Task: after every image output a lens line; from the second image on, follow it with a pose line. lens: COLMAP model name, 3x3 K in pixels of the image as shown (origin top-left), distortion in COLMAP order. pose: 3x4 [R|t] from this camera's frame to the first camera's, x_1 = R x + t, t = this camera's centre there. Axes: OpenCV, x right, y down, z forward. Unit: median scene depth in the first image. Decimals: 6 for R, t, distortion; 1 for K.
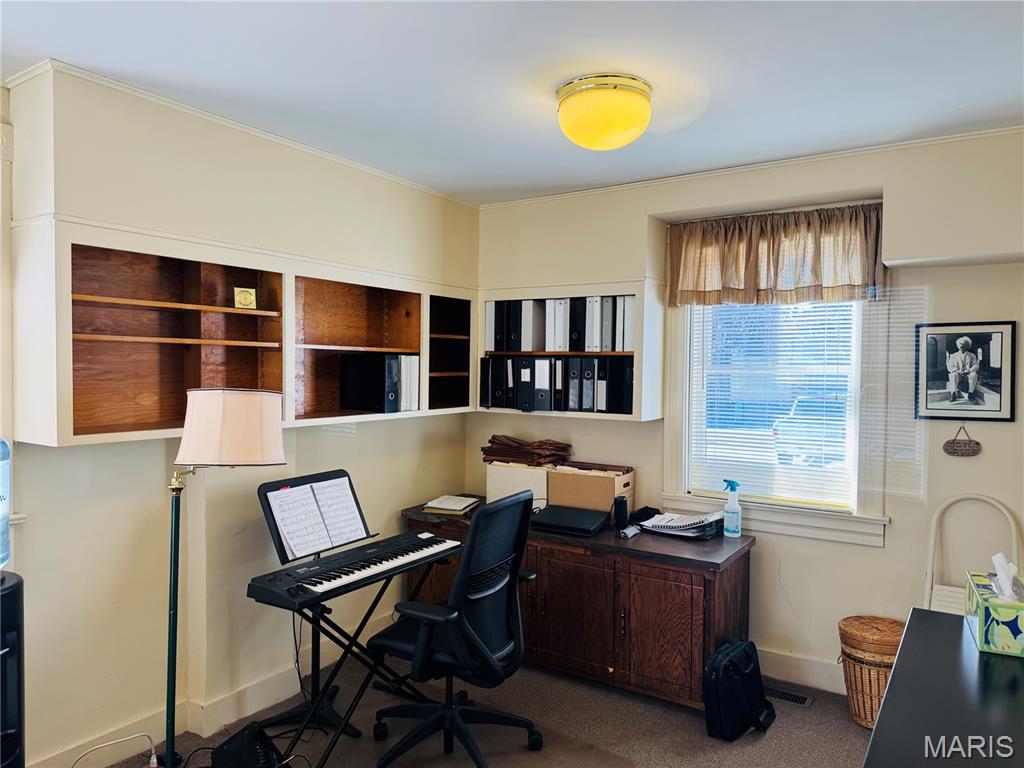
lens RADIAL K [[724.3, 0, 508.7], [0, 724.3, 385.8], [0, 0, 1]] dist [0.026477, -0.021233]
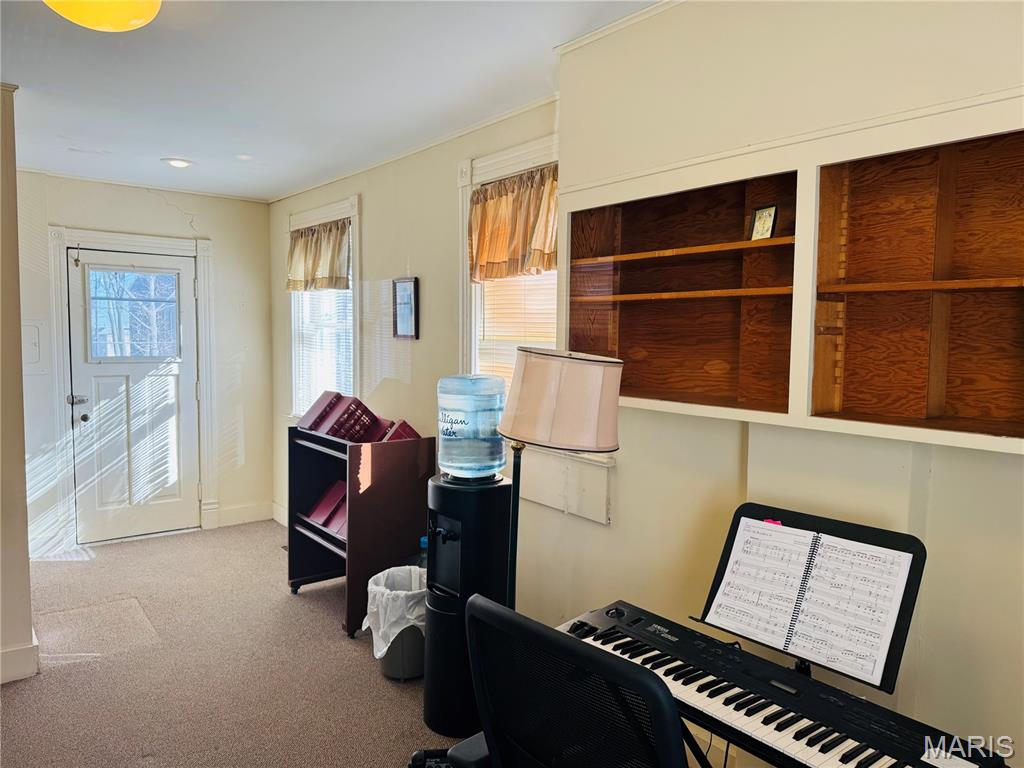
lens RADIAL K [[724.3, 0, 508.8], [0, 724.3, 379.4], [0, 0, 1]] dist [0.026477, -0.021233]
pose [[-0.338810, 0.038355, -0.940073, 0.353796], [-0.045751, 0.997315, 0.057179, -0.005060], [0.939742, 0.062382, -0.336145, 1.011834]]
